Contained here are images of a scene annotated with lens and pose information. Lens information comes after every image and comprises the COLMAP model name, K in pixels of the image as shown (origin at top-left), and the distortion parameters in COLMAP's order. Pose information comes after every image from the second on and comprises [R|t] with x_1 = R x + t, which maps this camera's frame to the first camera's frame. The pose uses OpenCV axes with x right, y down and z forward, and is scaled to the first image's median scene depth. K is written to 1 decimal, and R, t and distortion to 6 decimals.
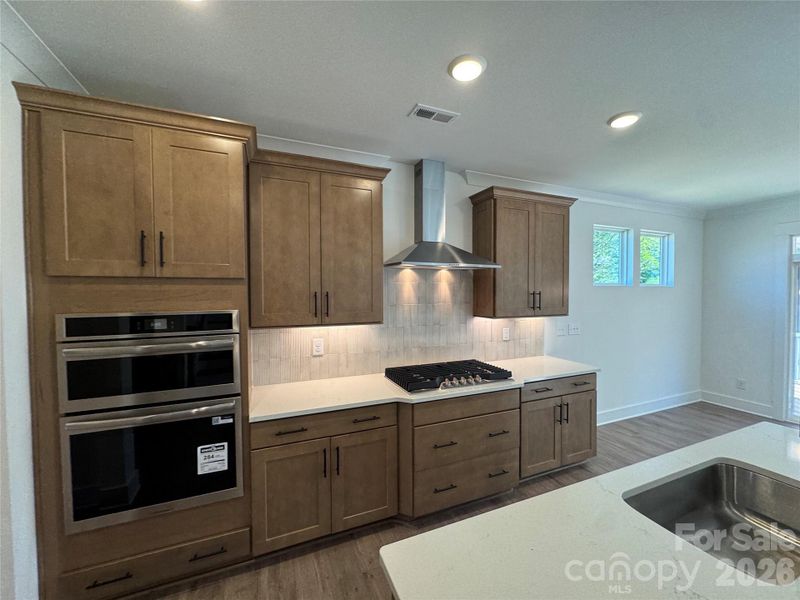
lens RADIAL K [[316.1, 0, 399.1], [0, 316.1, 300.6], [0, 0, 1]] dist [-0.005381, 0.000183]
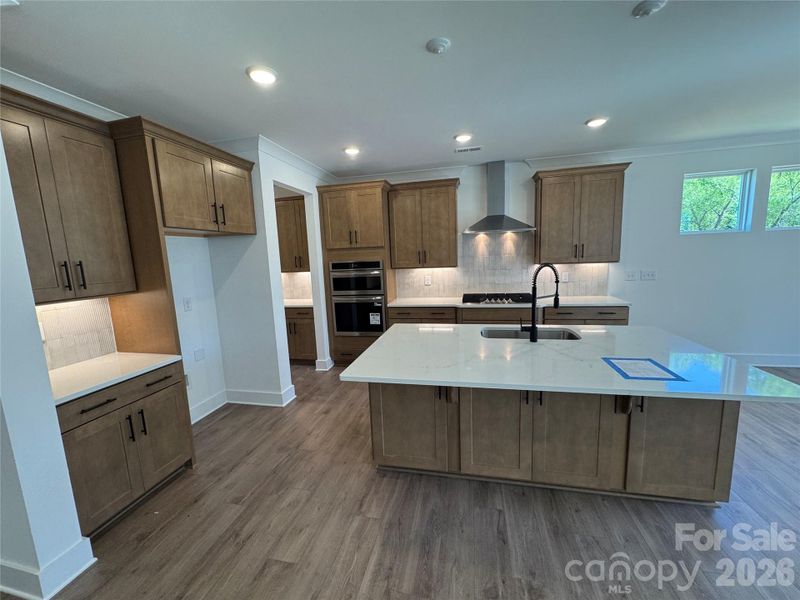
lens RADIAL K [[316.1, 0, 399.3], [0, 316.1, 298.0], [0, 0, 1]] dist [-0.005381, 0.000183]
pose [[0.816403, 0.050179, -0.575298, 0.762179], [0.023859, 0.992436, 0.120421, 0.023617], [0.576989, -0.112038, 0.809031, -0.691722]]
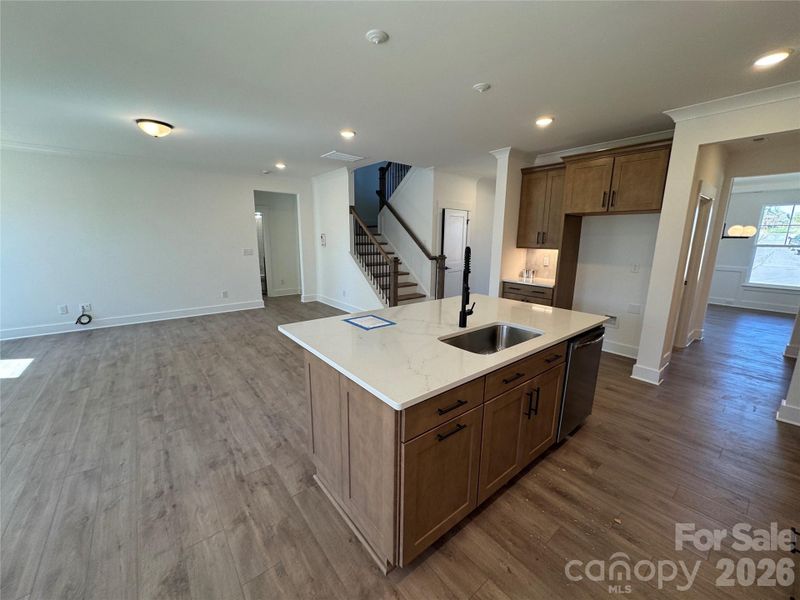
lens RADIAL K [[316.1, 0, 398.4], [0, 316.1, 298.9], [0, 0, 1]] dist [-0.005381, 0.000183]
pose [[-0.956724, 0.051825, -0.286346, 1.010857], [-0.011829, 0.976273, 0.216219, -0.001077], [0.290757, 0.210249, -0.933411, 1.179712]]
